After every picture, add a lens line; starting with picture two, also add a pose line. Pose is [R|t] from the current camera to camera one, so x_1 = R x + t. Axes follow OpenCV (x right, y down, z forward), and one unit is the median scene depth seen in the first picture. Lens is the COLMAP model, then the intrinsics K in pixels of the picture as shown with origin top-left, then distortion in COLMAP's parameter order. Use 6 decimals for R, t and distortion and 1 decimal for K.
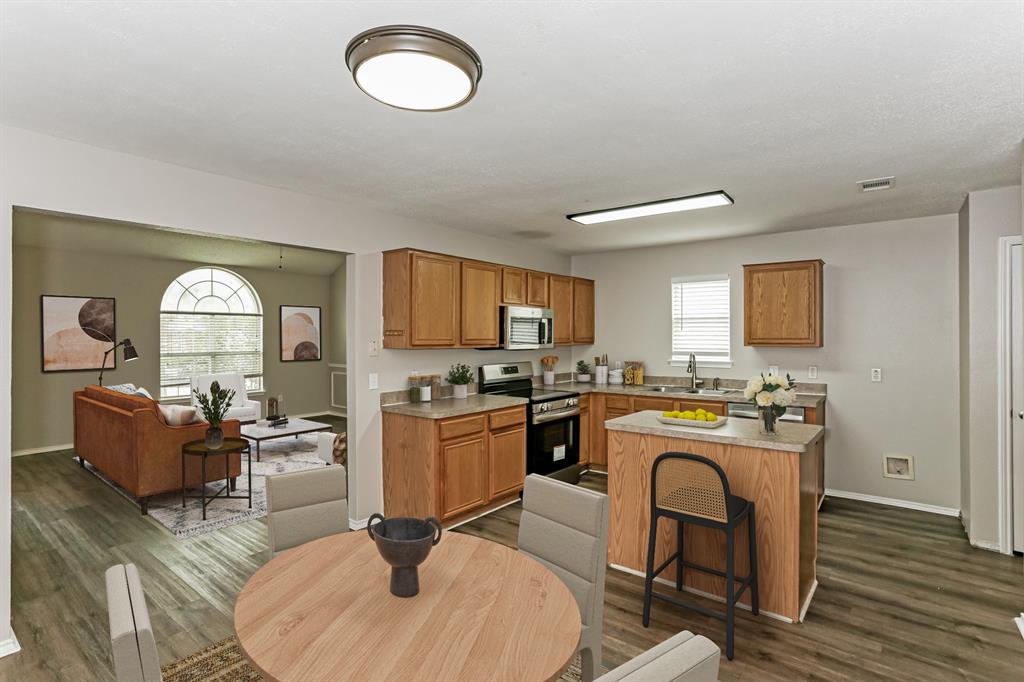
lens RADIAL K [[504.8, 0, 509.1], [0, 504.8, 335.8], [0, 0, 1]] dist [-0.041096, 0.026123]
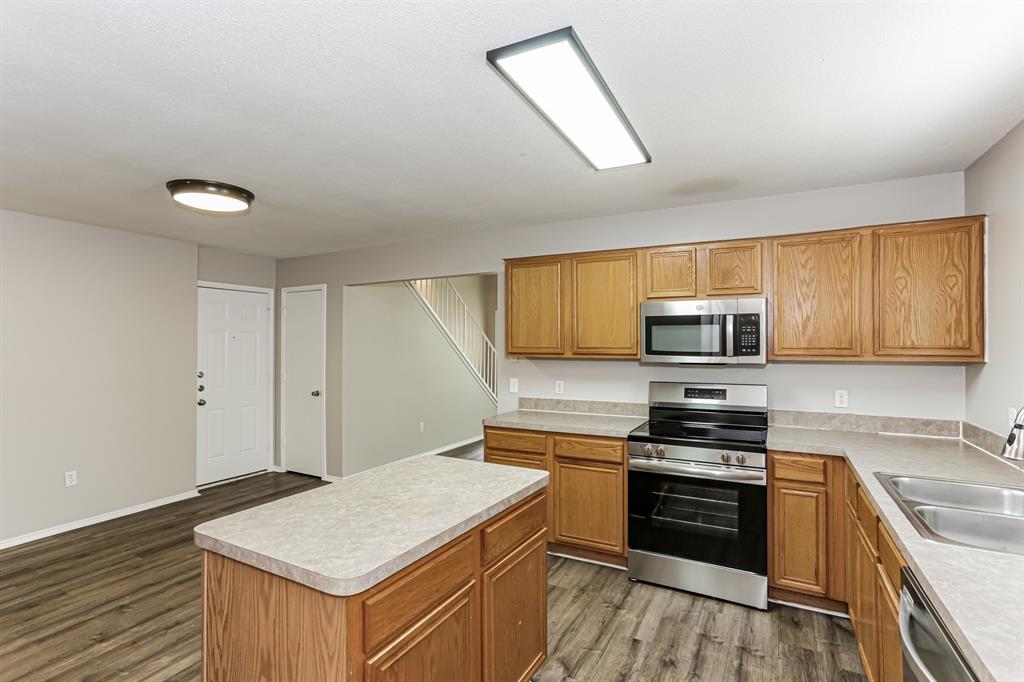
lens RADIAL K [[504.8, 0, 509.1], [0, 504.8, 335.8], [0, 0, 1]] dist [-0.041096, 0.026123]
pose [[0.158710, -0.013139, -0.987238, 0.712958], [0.004893, 0.999910, -0.012521, -0.002800], [0.987313, -0.002843, 0.158760, 0.721540]]
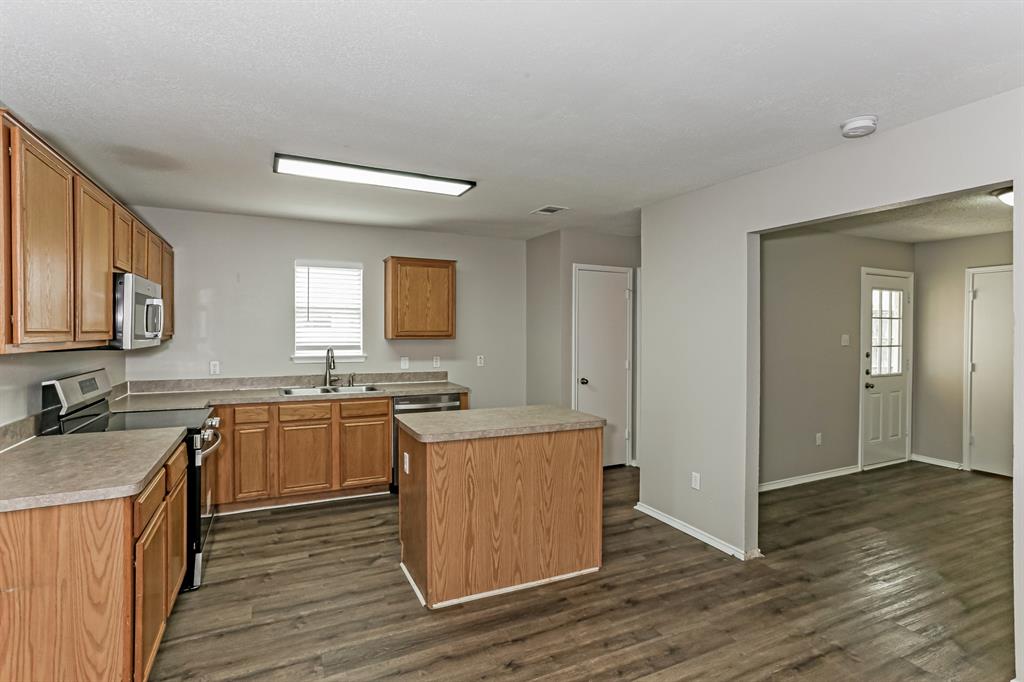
lens RADIAL K [[504.8, 0, 509.1], [0, 504.8, 335.8], [0, 0, 1]] dist [-0.041096, 0.026123]
pose [[0.435484, -0.005657, 0.900178, -0.337591], [-0.007497, 0.999923, 0.009910, 0.003502], [-0.900165, -0.011064, 0.435408, 0.380370]]
